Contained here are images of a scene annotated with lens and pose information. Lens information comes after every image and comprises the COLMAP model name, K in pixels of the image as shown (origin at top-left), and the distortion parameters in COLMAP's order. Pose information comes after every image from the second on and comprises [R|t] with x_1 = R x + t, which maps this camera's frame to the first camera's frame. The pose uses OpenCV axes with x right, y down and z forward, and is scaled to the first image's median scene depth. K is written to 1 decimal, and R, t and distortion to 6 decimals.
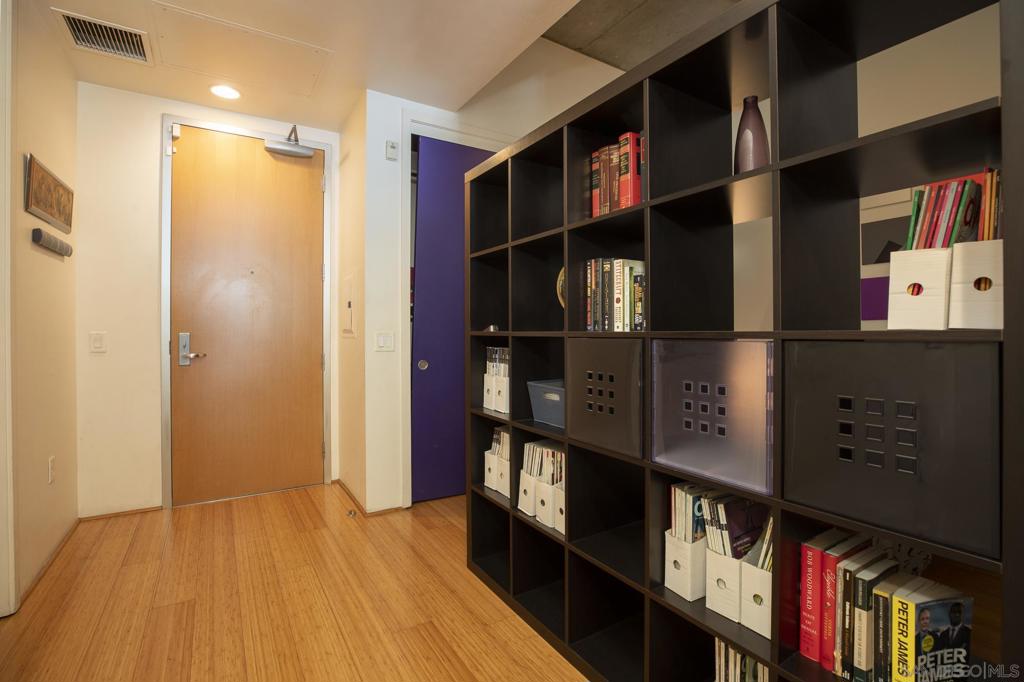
lens RADIAL K [[478.3, 0, 506.9], [0, 478.3, 334.3], [0, 0, 1]] dist [-0.019697, 0.006077]
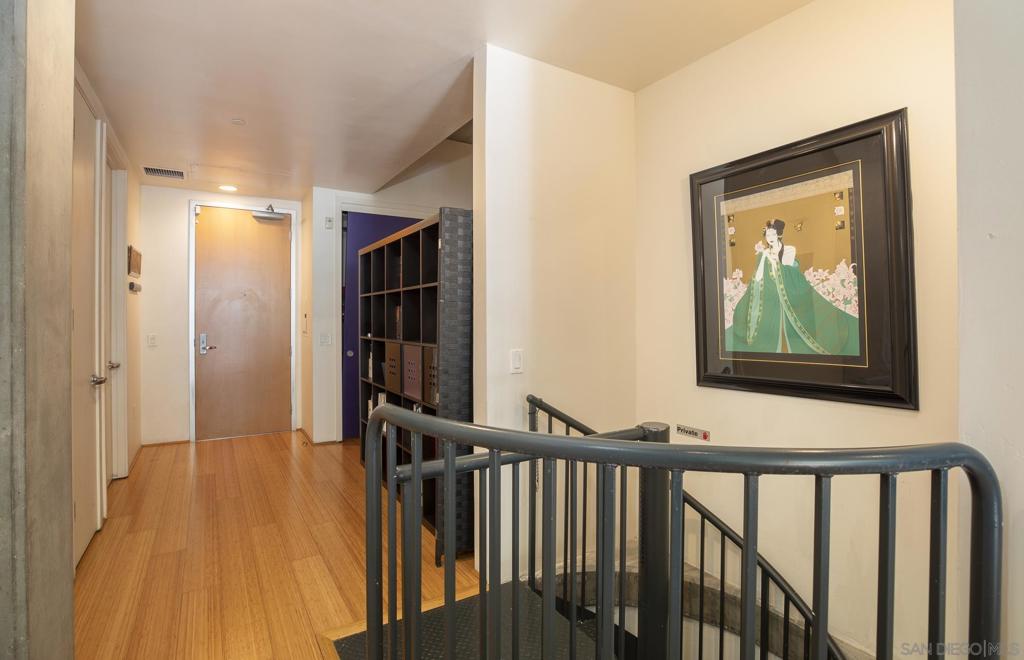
lens RADIAL K [[506.5, 0, 508.3], [0, 506.5, 325.2], [0, 0, 1]] dist [-0.012996, -0.000751]
pose [[0.999903, 0.002780, -0.013629, 0.387728], [-0.002644, 0.999947, 0.009960, -0.052061], [0.013656, -0.009923, 0.999858, -0.709950]]
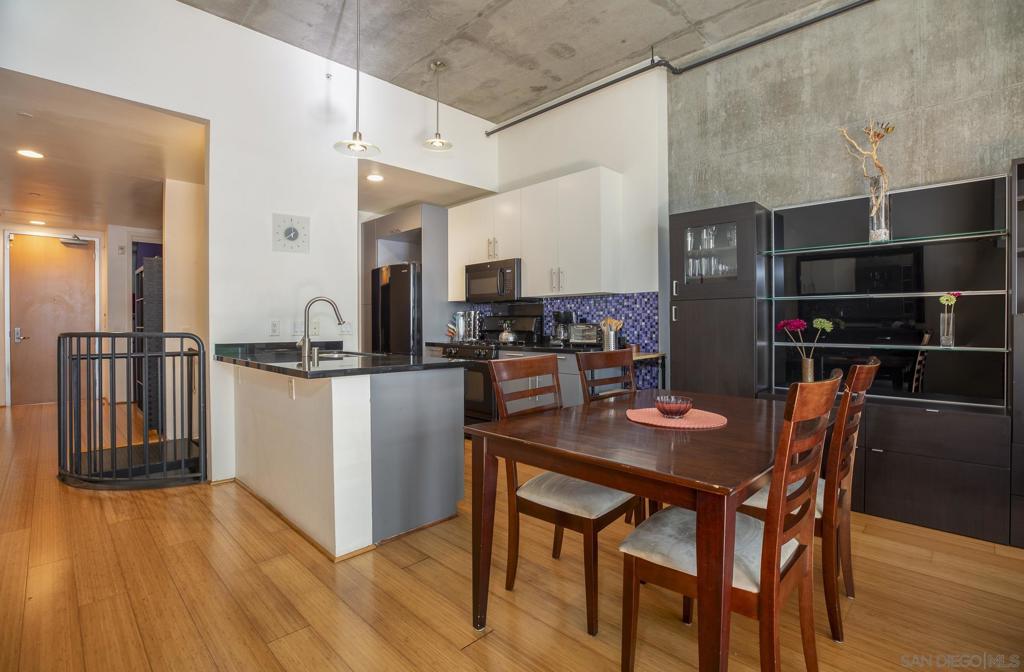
lens RADIAL K [[478.3, 0, 540.5], [0, 478.3, 322.6], [0, 0, 1]] dist [-0.019697, 0.006077]
pose [[0.973370, -0.009548, 0.229039, 1.249813], [0.007962, 0.999938, 0.007844, -0.012089], [-0.229100, -0.005812, 0.973386, -1.783831]]
